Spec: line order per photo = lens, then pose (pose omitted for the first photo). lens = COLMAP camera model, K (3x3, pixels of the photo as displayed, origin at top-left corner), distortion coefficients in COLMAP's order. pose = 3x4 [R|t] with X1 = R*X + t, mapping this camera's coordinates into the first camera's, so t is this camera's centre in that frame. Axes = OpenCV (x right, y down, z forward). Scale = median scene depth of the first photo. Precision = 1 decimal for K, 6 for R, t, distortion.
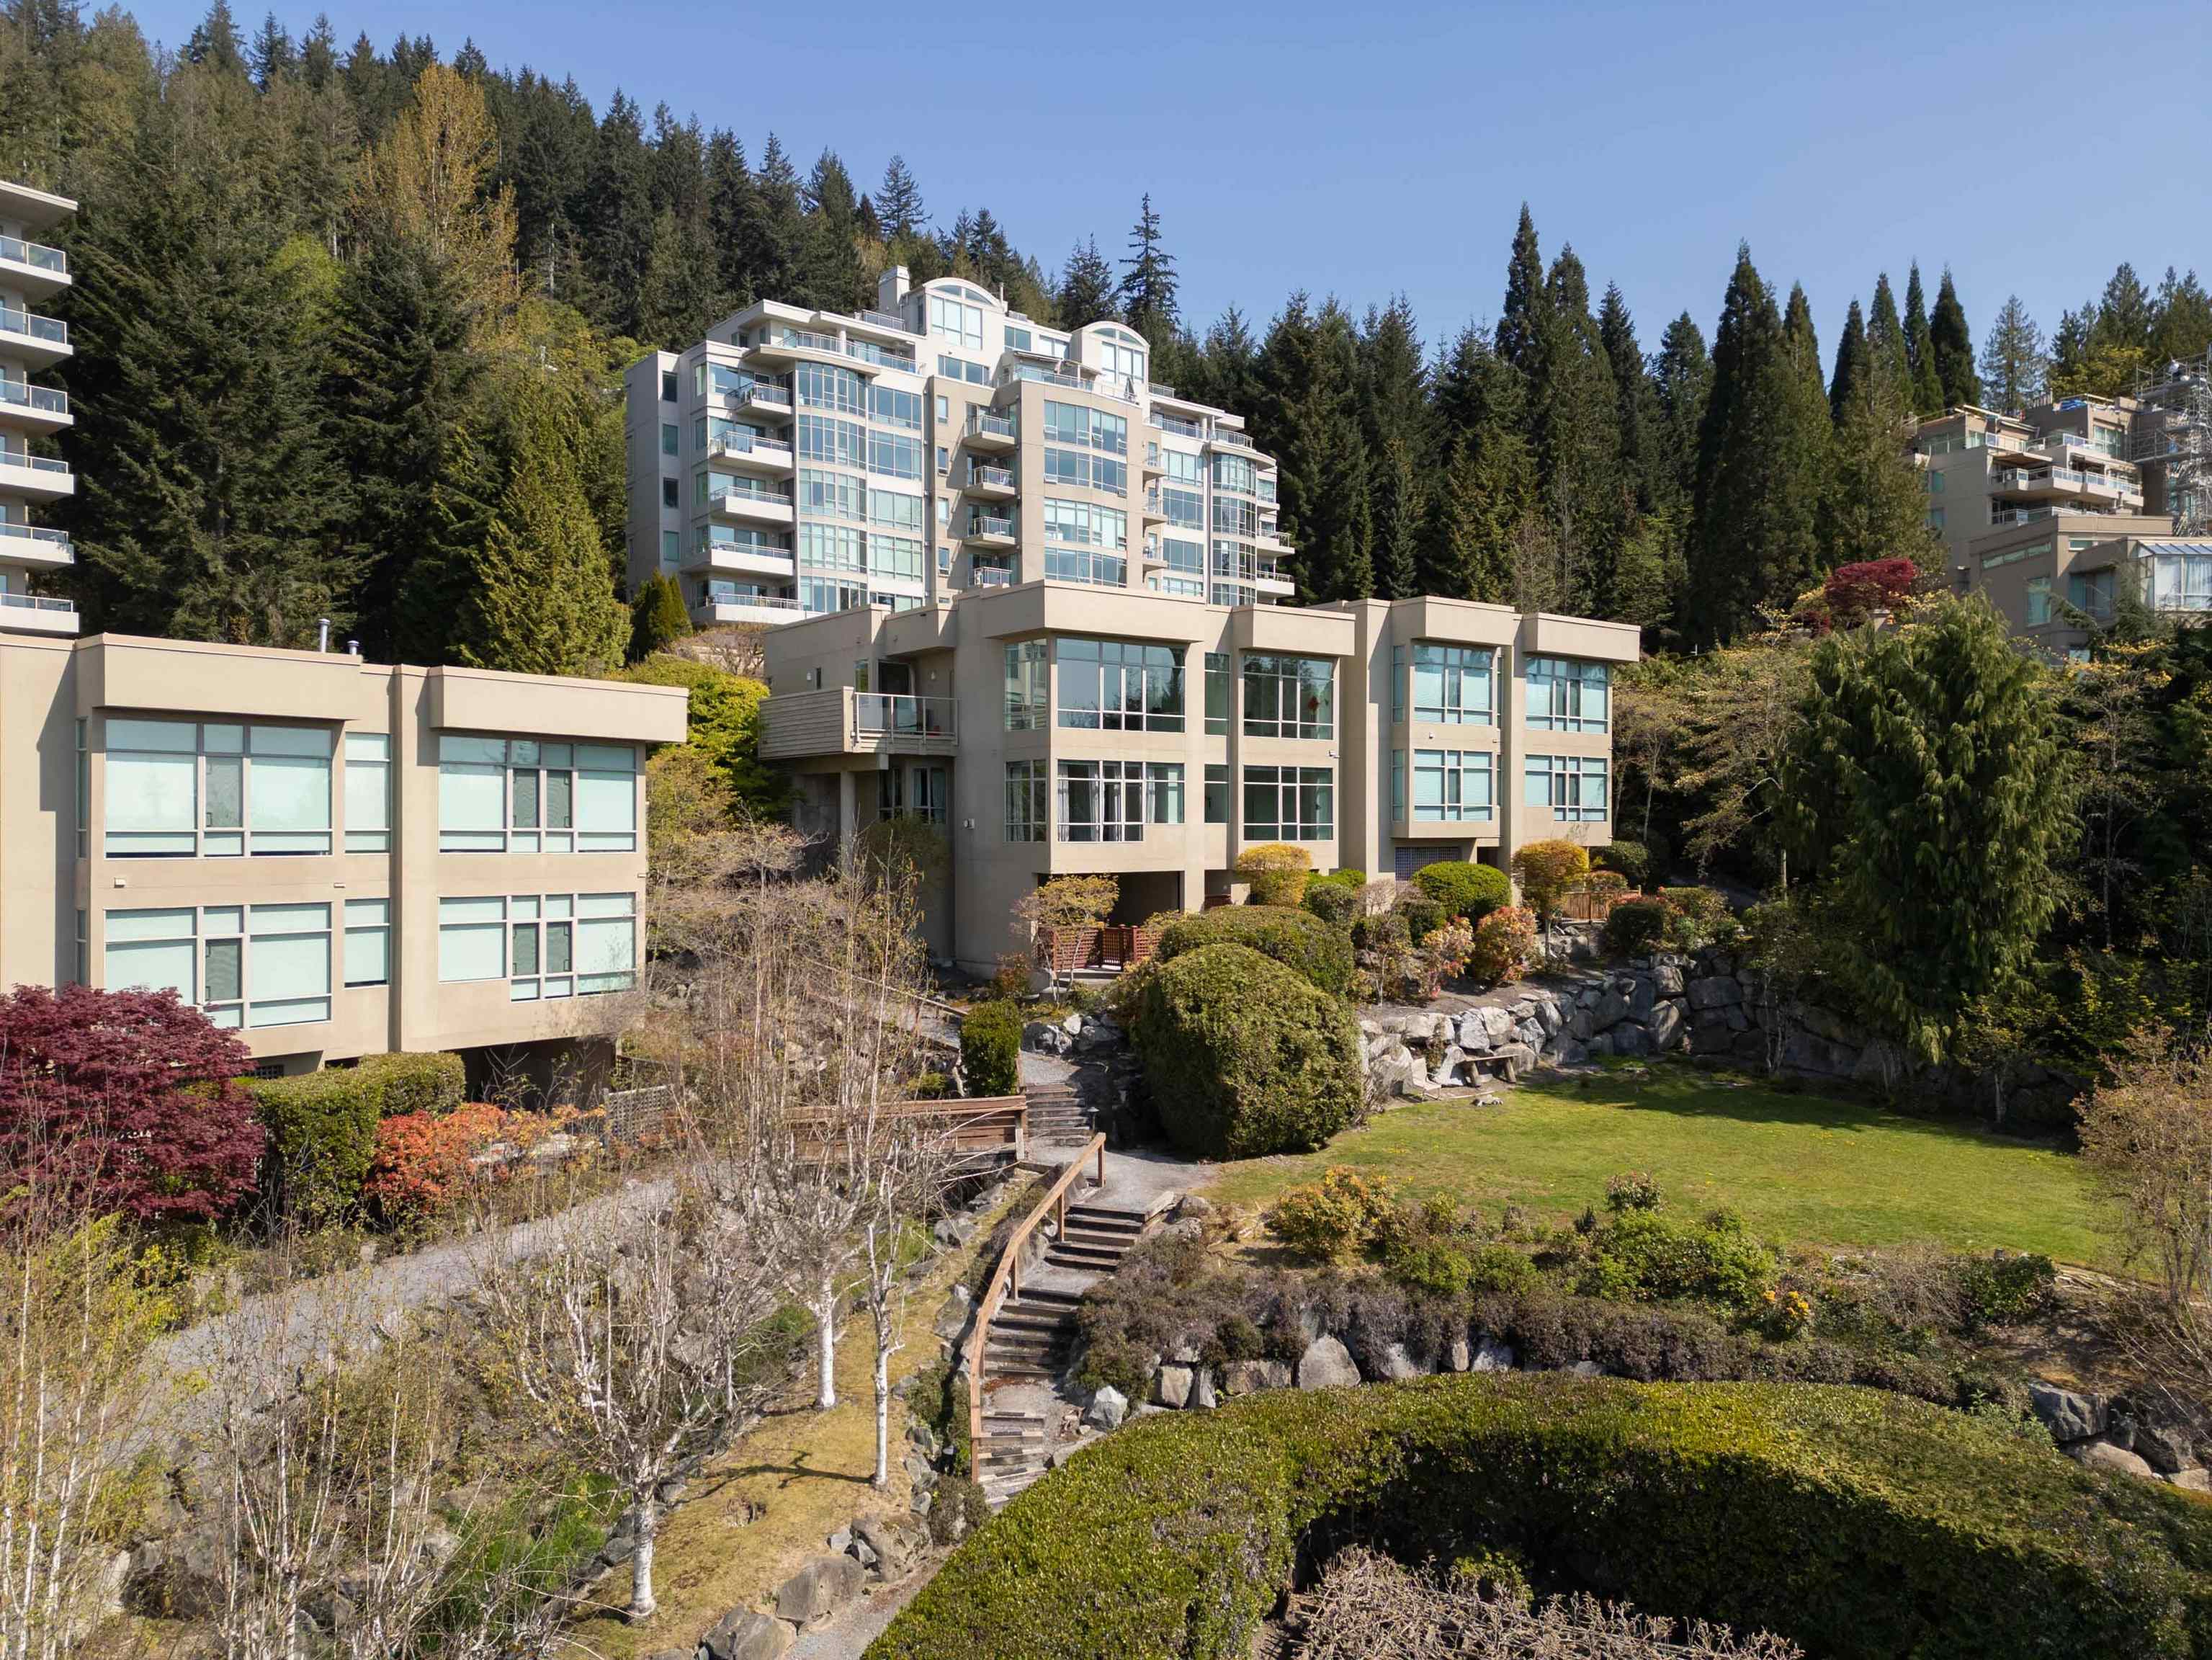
lens RADIAL K [[1538.9, 0, 1109.2], [0, 1538.9, 819.0], [0, 0, 1]] dist [0.074753, -0.076915]
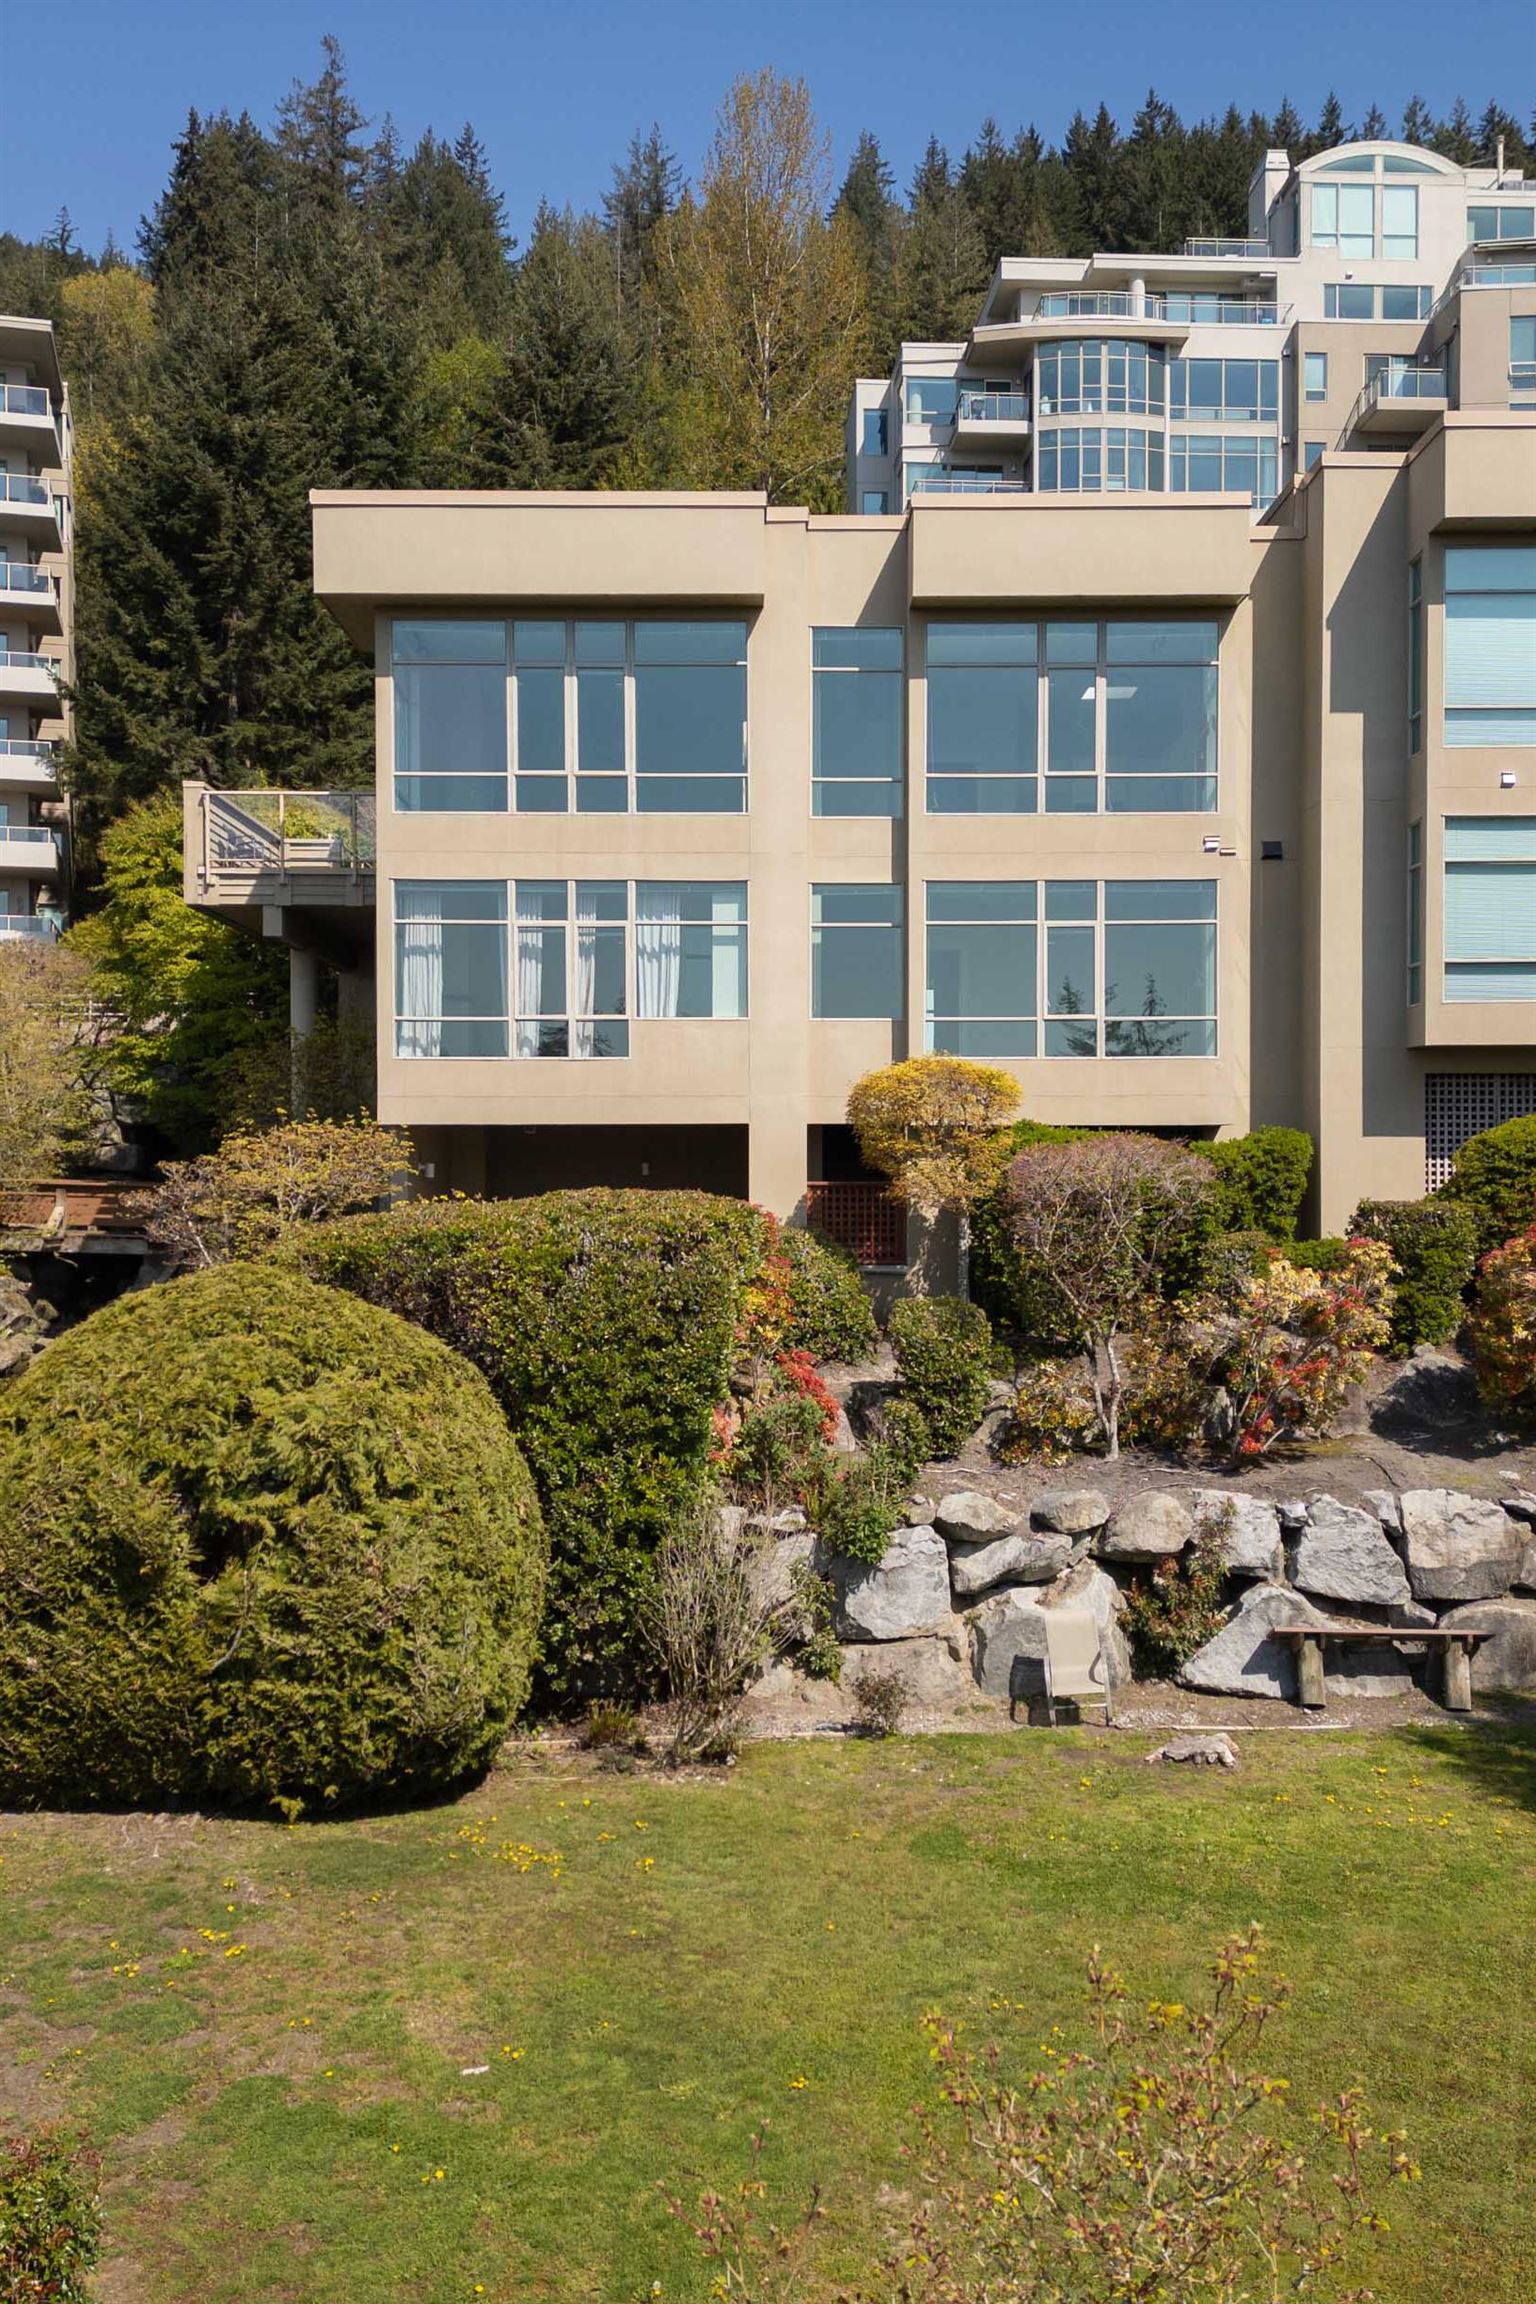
lens RADIAL K [[2146.2, 0, 768.0], [0, 2146.2, 1152.0], [0, 0, 1]] dist [0.046640, -0.009545]
pose [[0.806379, -0.005508, -0.591374, 0.343697], [0.005798, 0.999982, -0.001407, 0.035071], [0.591371, -0.002294, 0.806396, 0.414367]]
